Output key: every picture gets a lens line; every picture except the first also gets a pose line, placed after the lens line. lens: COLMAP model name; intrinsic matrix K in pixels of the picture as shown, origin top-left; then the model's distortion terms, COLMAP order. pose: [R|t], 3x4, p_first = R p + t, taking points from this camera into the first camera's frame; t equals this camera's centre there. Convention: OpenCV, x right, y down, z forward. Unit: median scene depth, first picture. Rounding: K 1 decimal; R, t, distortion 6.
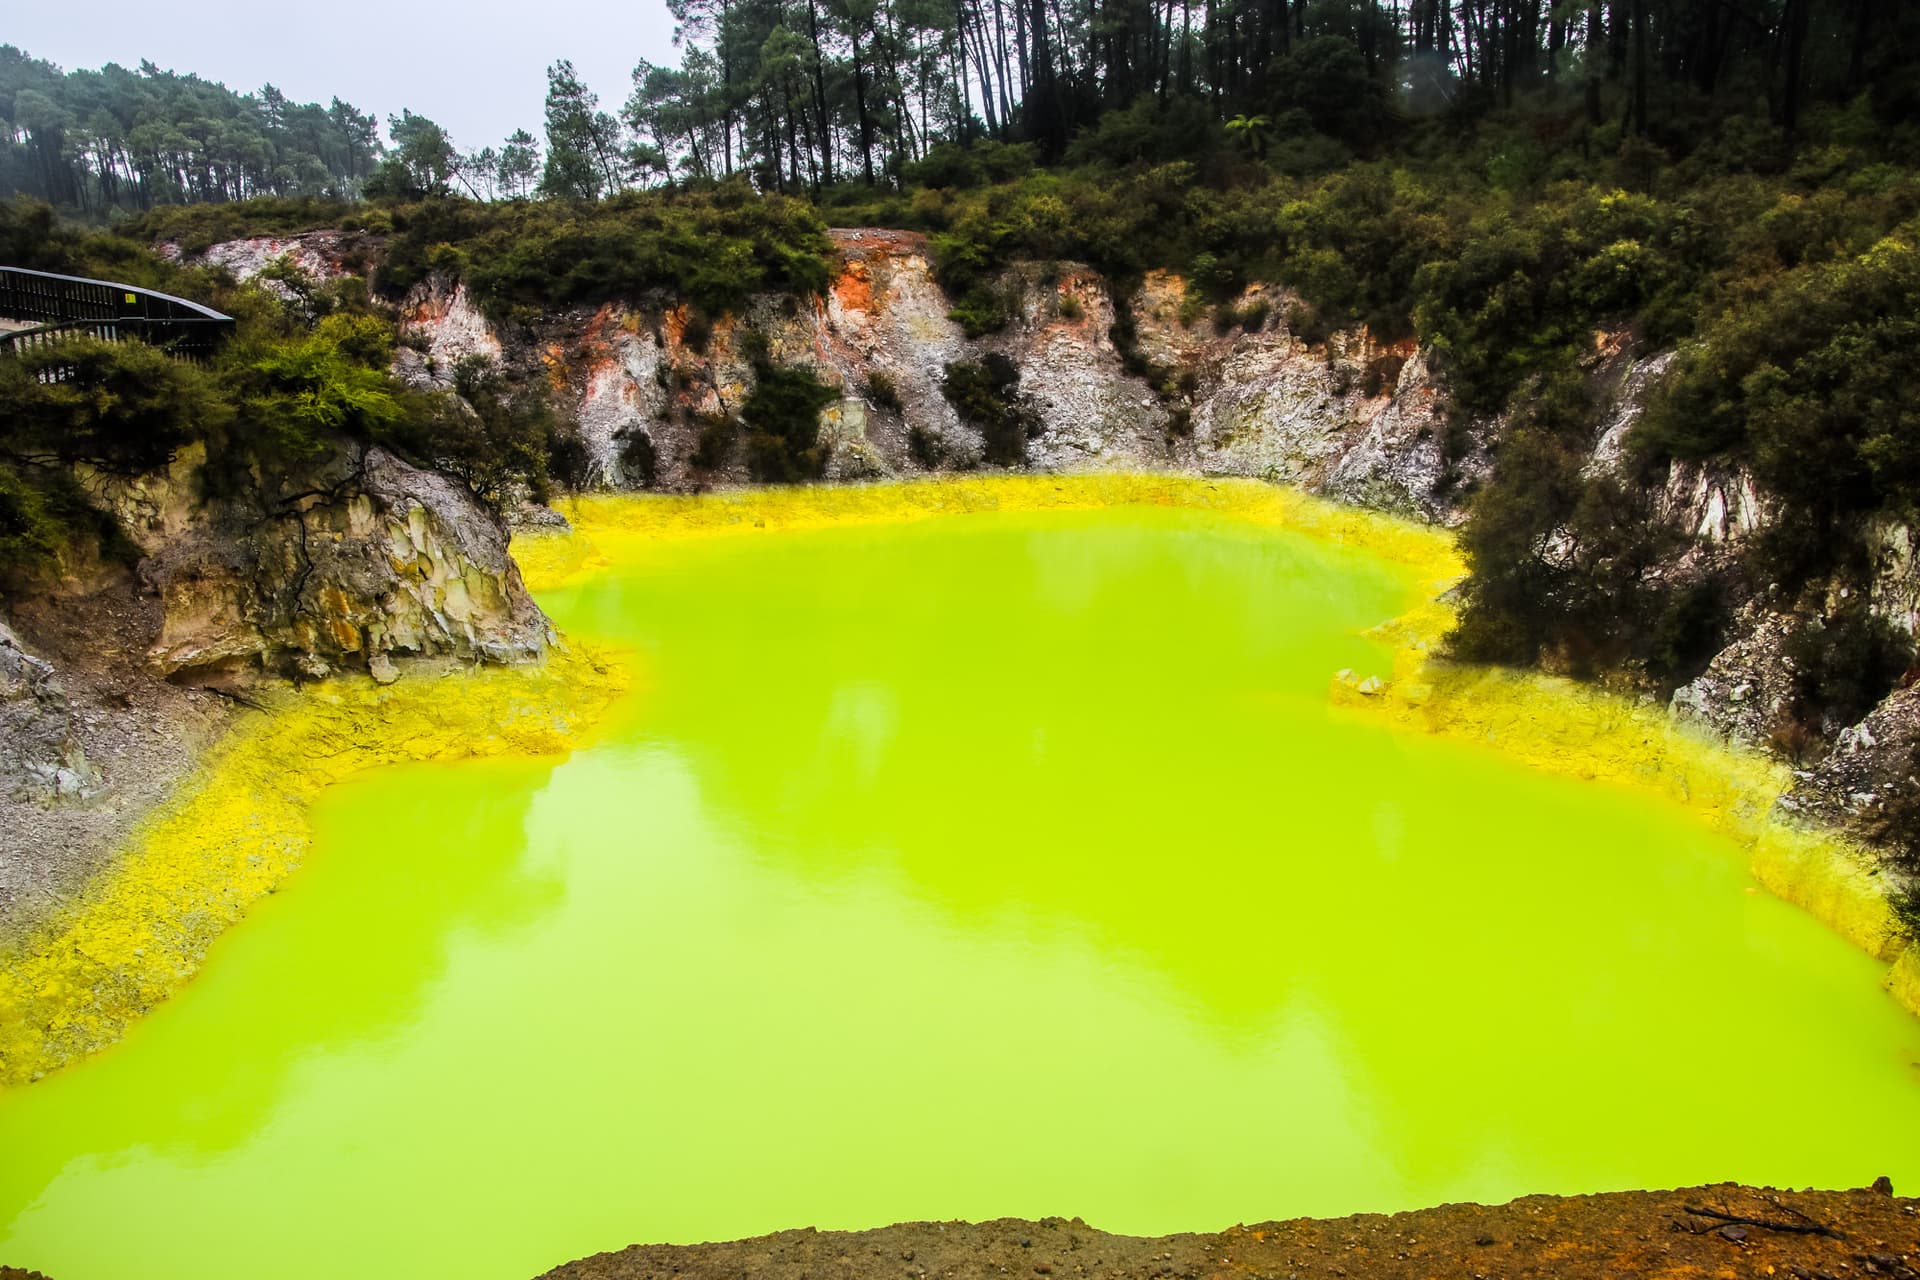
lens RADIAL K [[1438.0, 0, 933.4], [0, 1438.0, 692.3], [0, 0, 1]] dist [-0.133650, 0.095294]
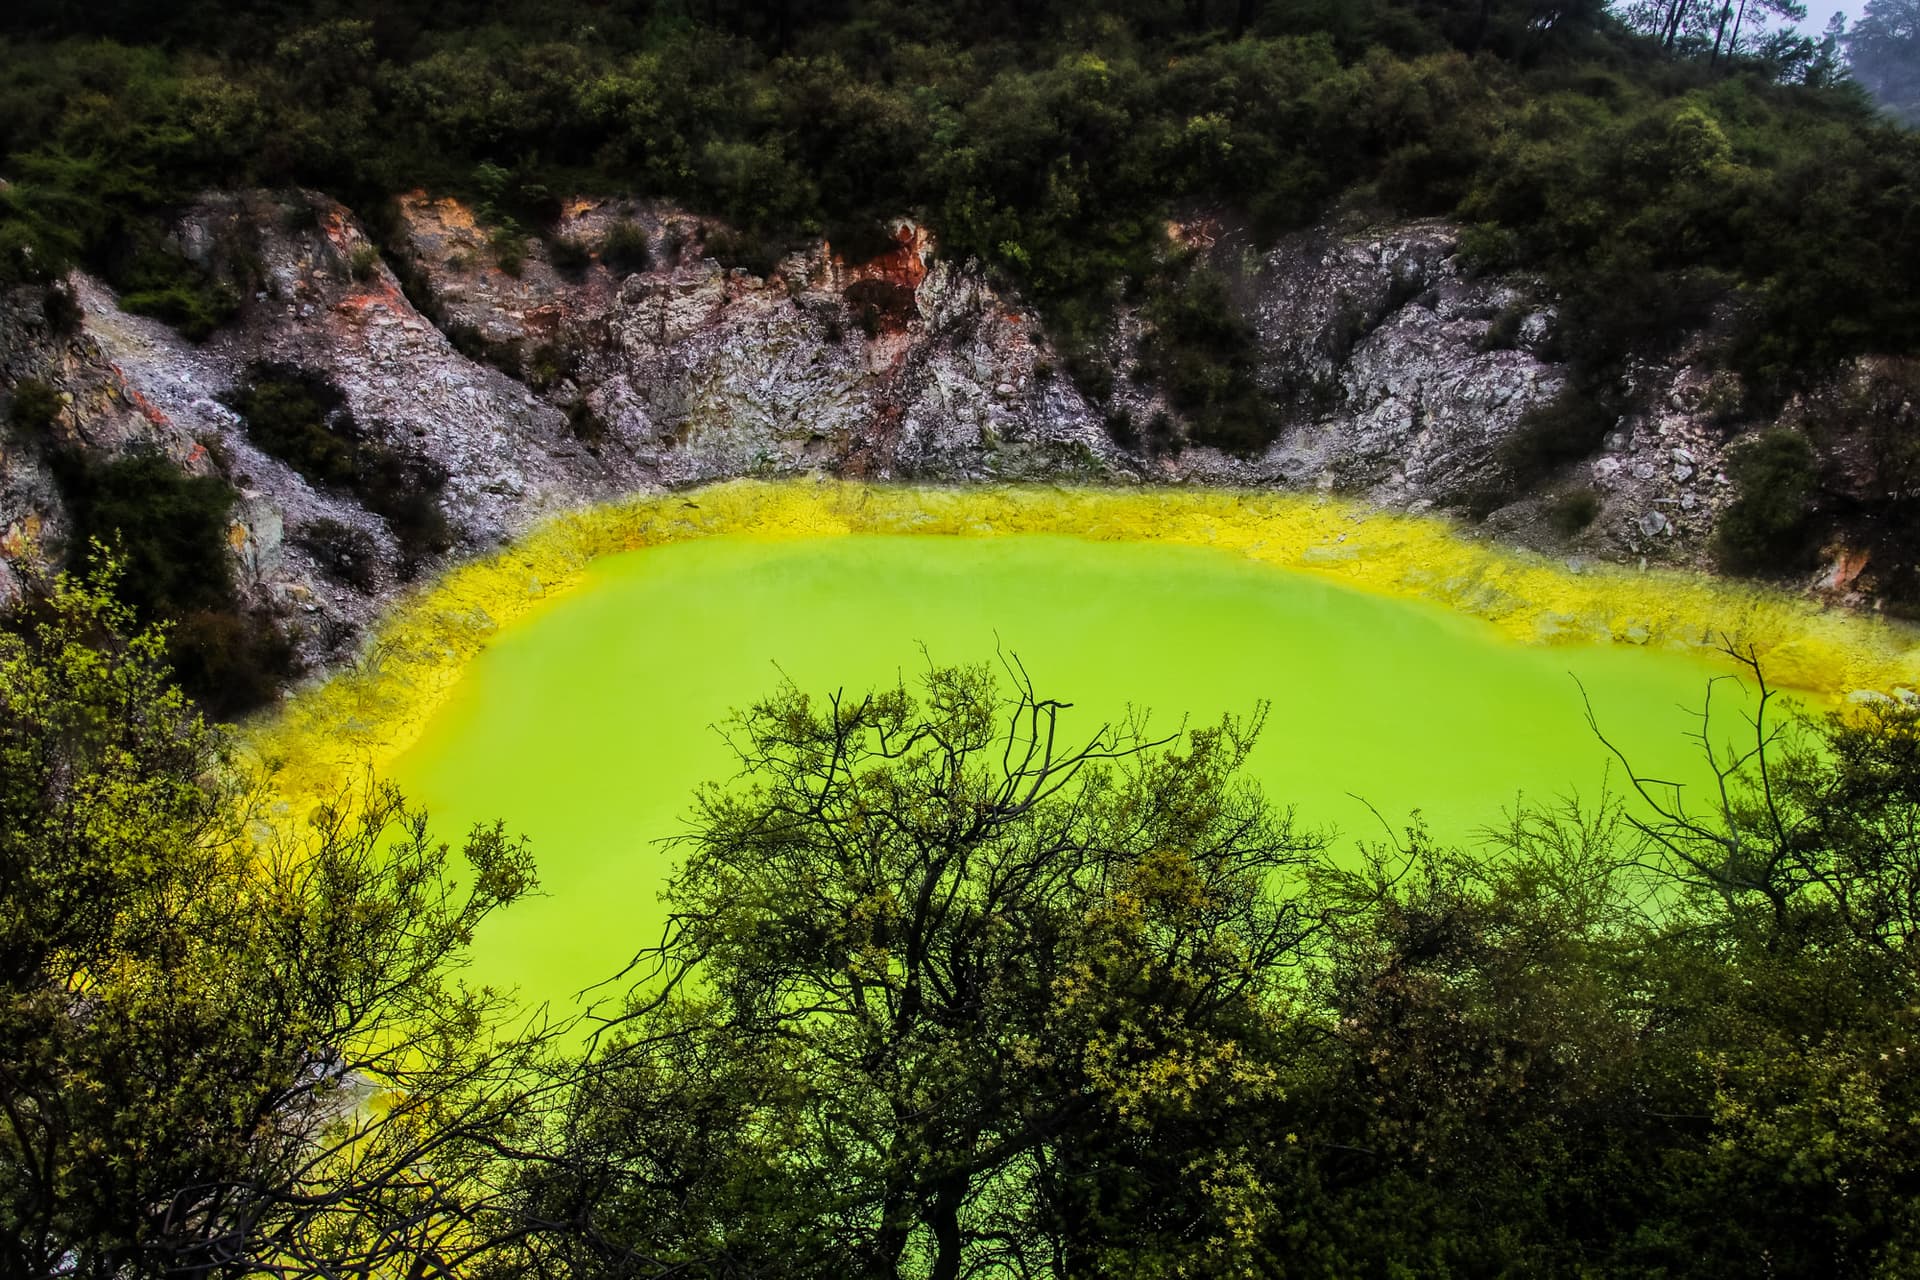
lens RADIAL K [[1438.0, 0, 933.4], [0, 1438.0, 692.3], [0, 0, 1]] dist [-0.133650, 0.095294]
pose [[0.534597, -0.319330, 0.782454, -0.307691], [0.274986, 0.941208, 0.196241, -0.164692], [-0.799118, 0.110254, 0.590978, 0.529808]]
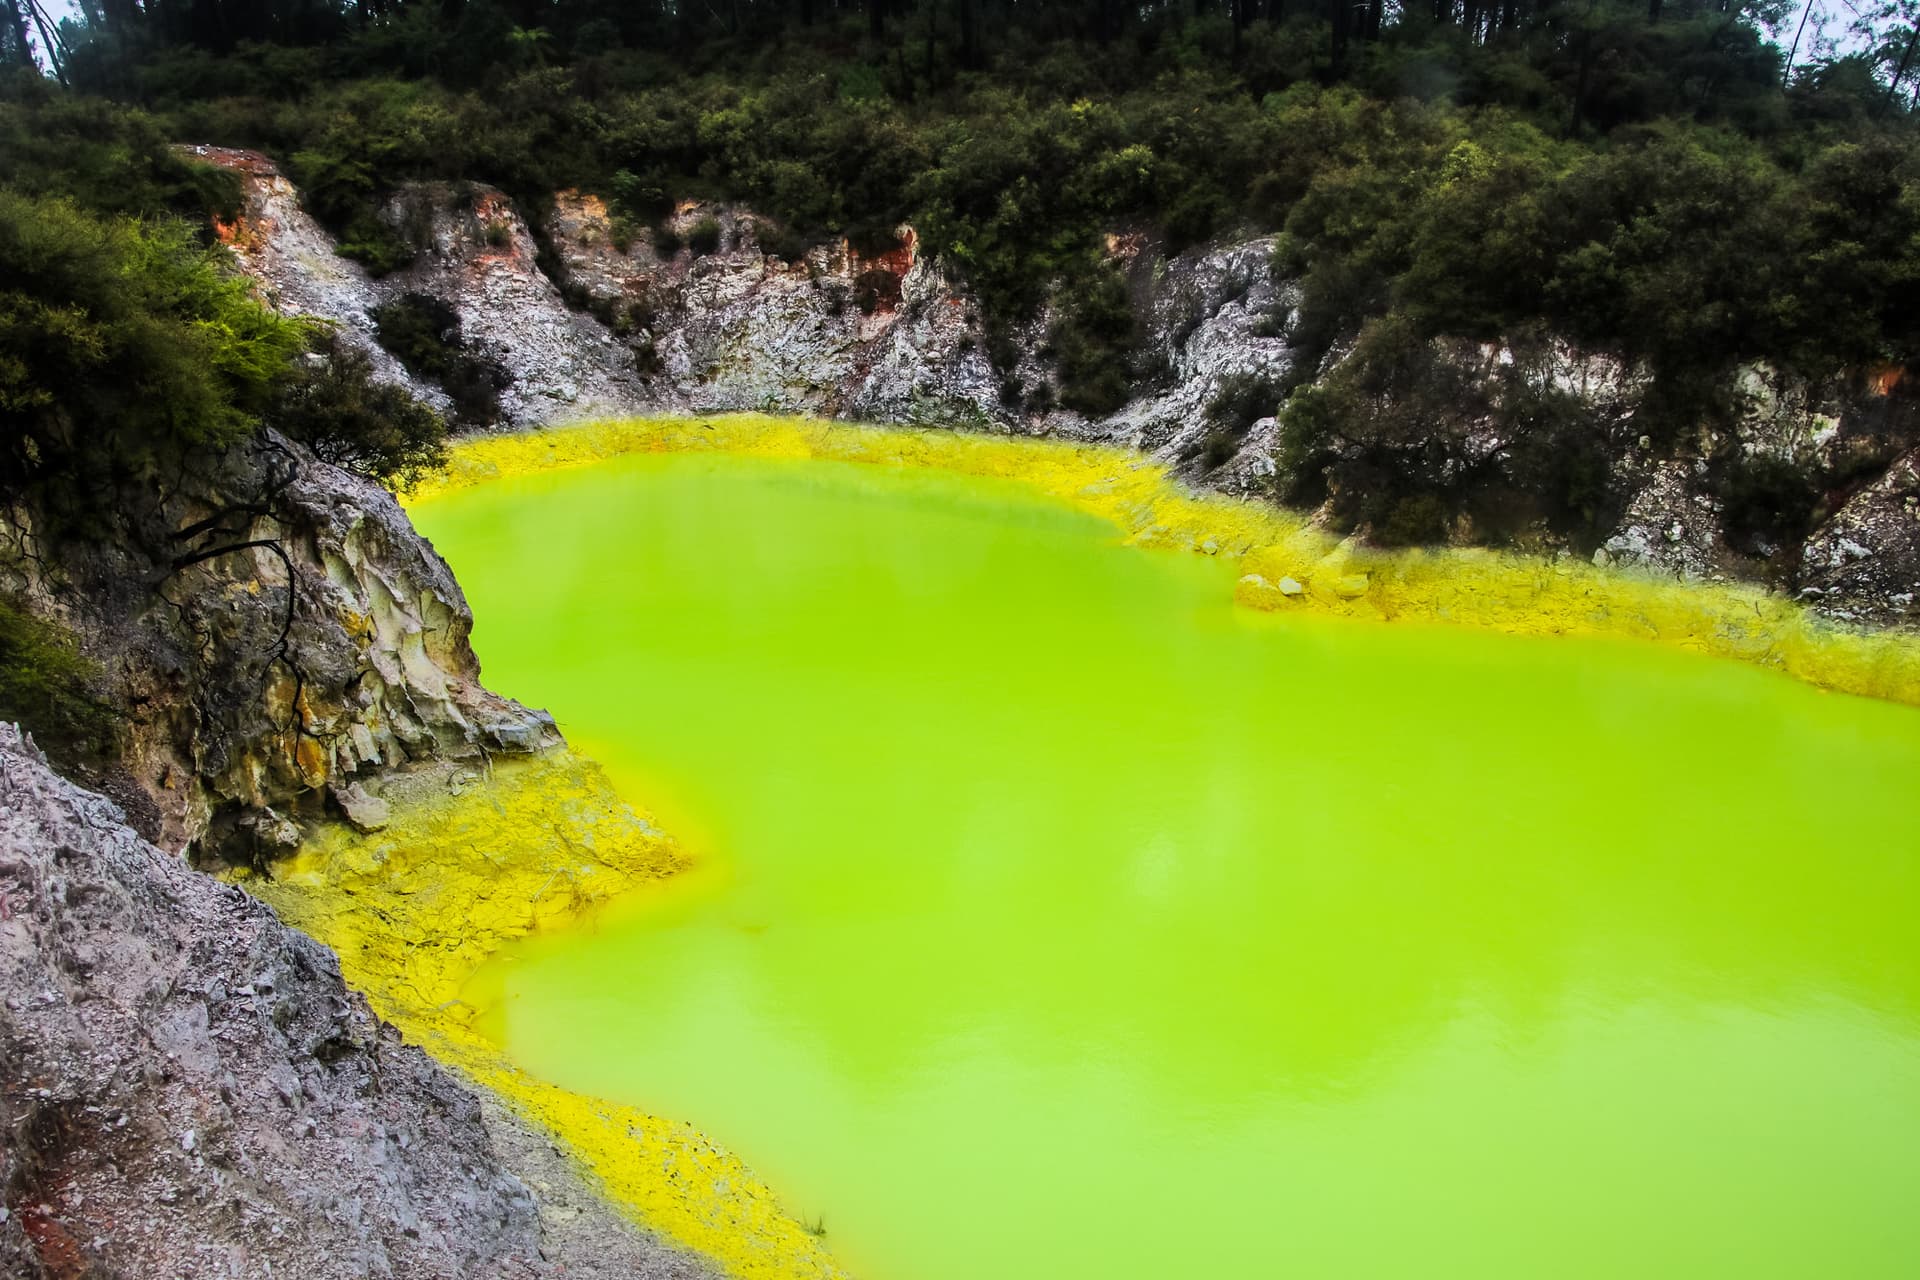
lens RADIAL K [[1438.0, 0, 933.4], [0, 1438.0, 692.3], [0, 0, 1]] dist [-0.133650, 0.095294]
pose [[0.796240, -0.193584, 0.573173, -0.248301], [0.174317, 0.980655, 0.089049, -0.034242], [-0.579324, 0.029009, 0.814581, 0.187833]]
